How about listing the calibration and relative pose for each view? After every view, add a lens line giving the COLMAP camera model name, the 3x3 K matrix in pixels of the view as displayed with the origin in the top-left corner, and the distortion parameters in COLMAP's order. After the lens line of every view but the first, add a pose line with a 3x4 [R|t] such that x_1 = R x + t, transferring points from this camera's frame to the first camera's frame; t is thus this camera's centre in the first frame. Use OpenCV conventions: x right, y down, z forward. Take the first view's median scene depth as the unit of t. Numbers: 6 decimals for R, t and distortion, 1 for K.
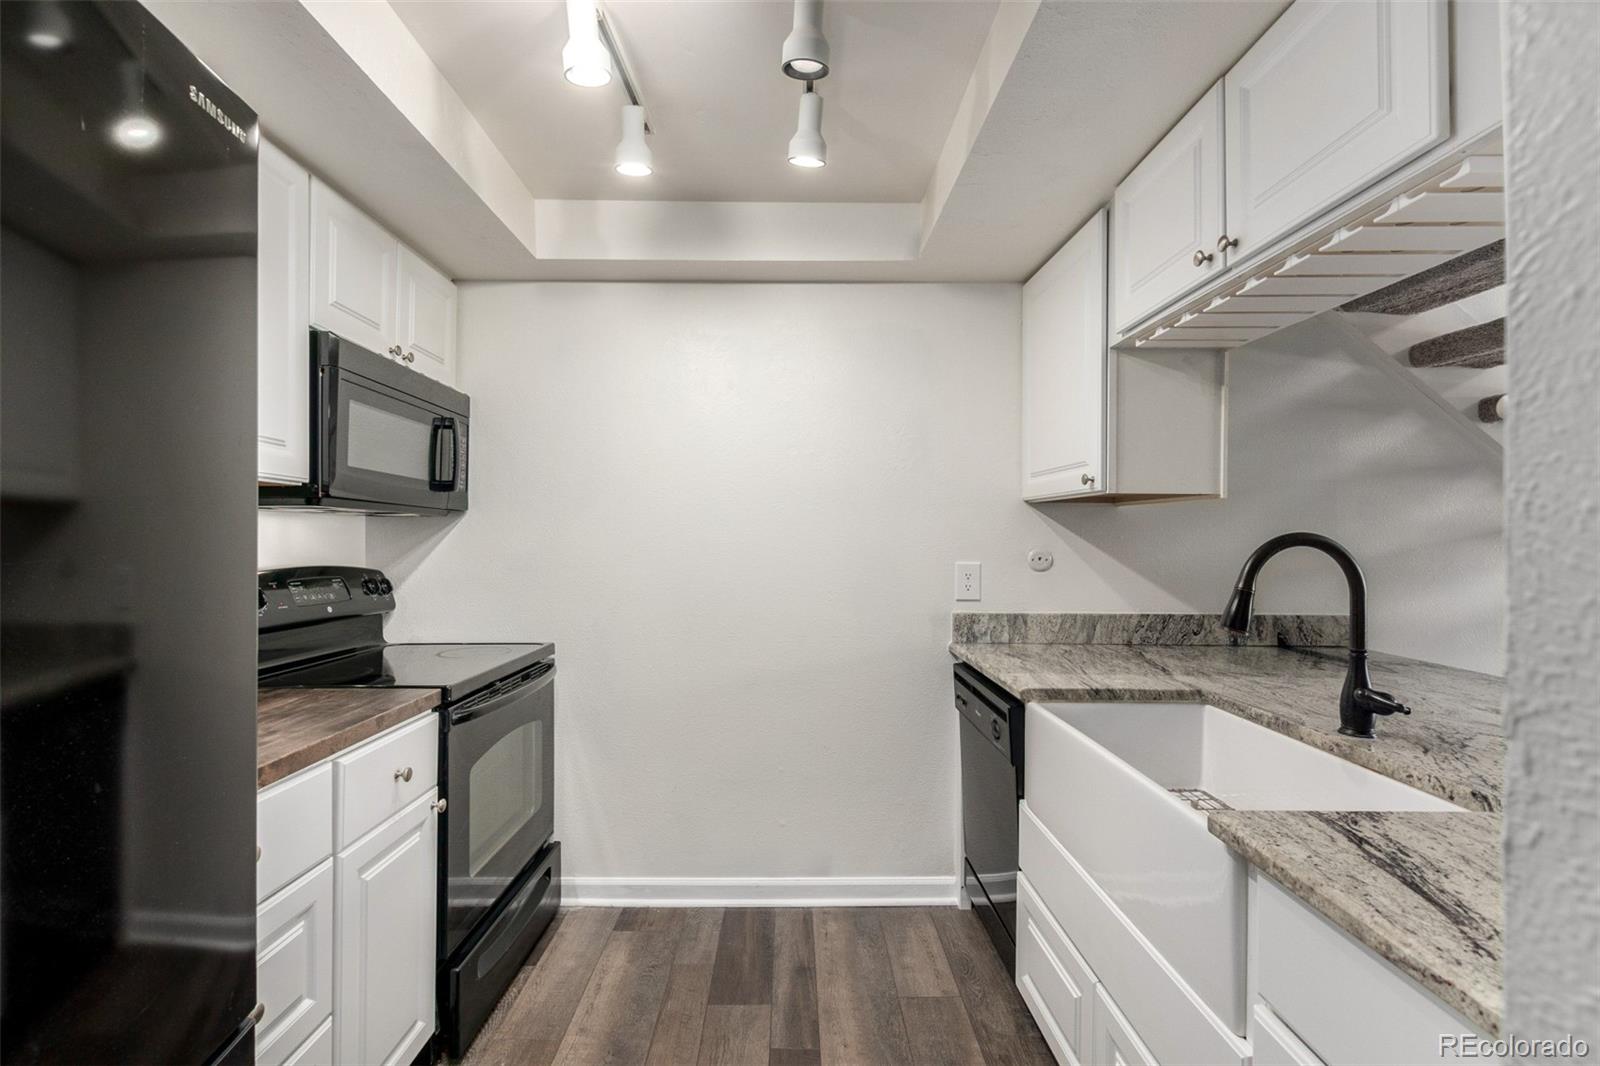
lens RADIAL K [[735.4, 0, 804.7], [0, 735.4, 530.7], [0, 0, 1]] dist [-0.000993, 0.000271]
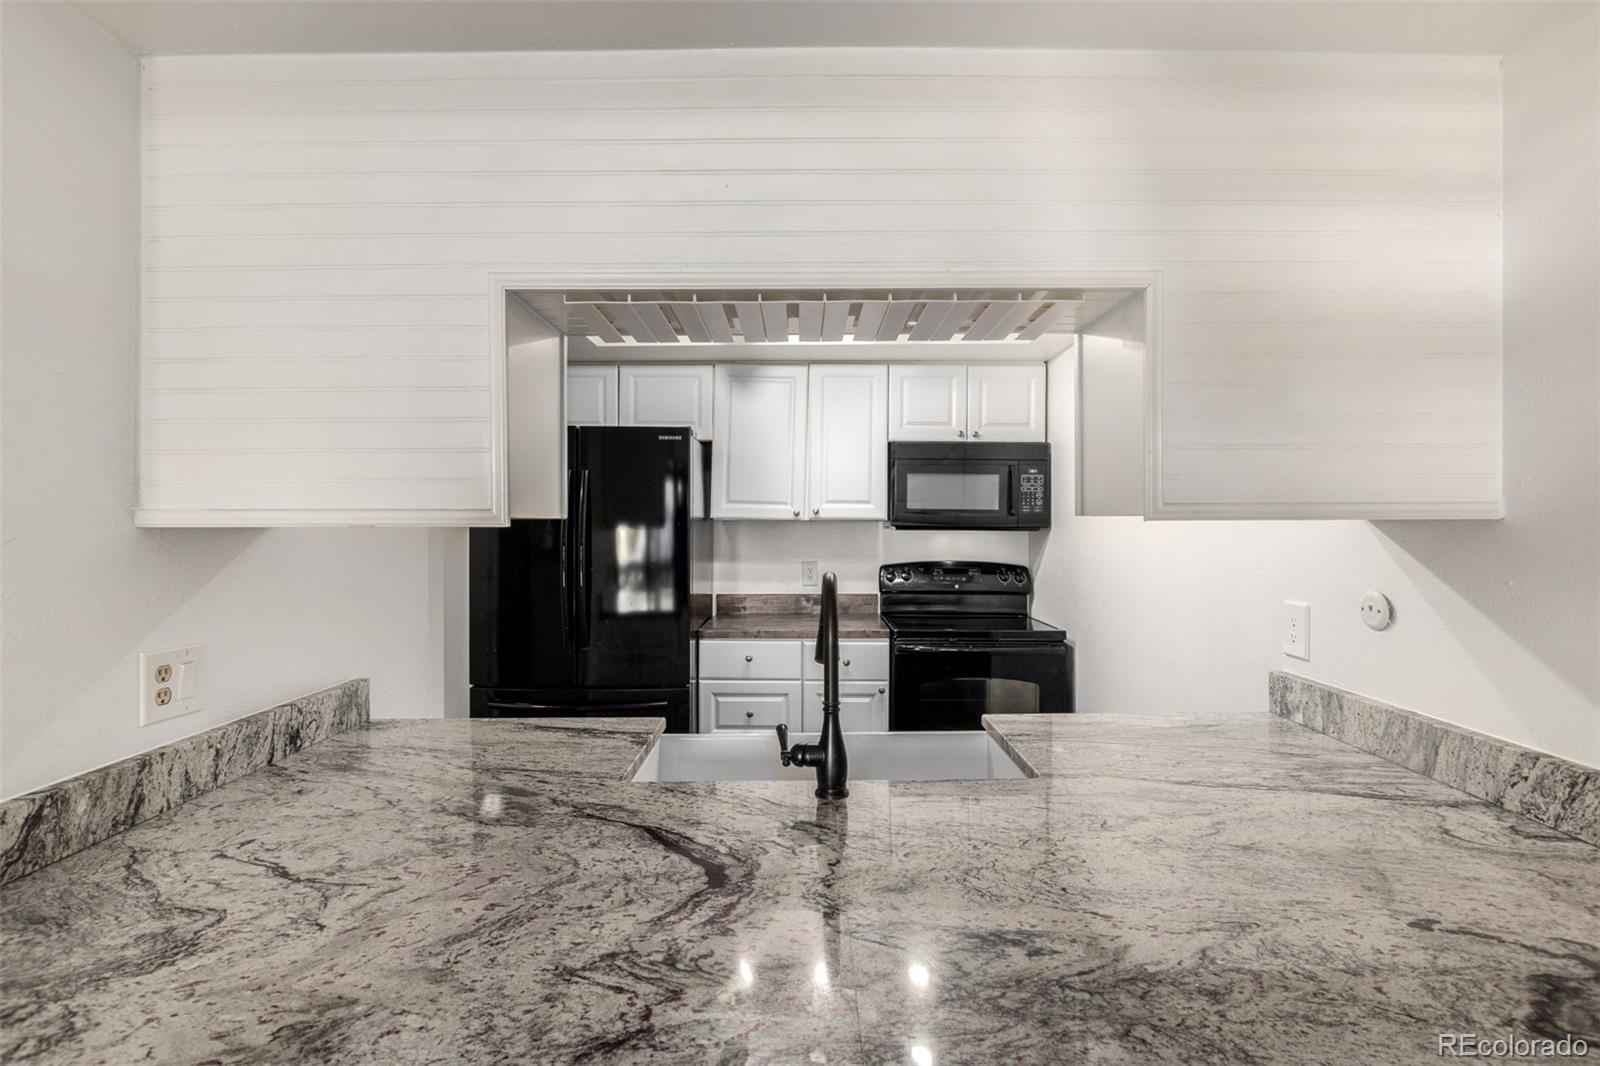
lens RADIAL K [[735.4, 0, 796.7], [0, 735.4, 529.2], [0, 0, 1]] dist [-0.000993, 0.000271]
pose [[-0.020197, 0.003290, -0.999791, 0.932415], [0.002327, 0.999992, 0.003244, -0.029307], [0.999793, -0.002261, -0.020205, 0.550816]]
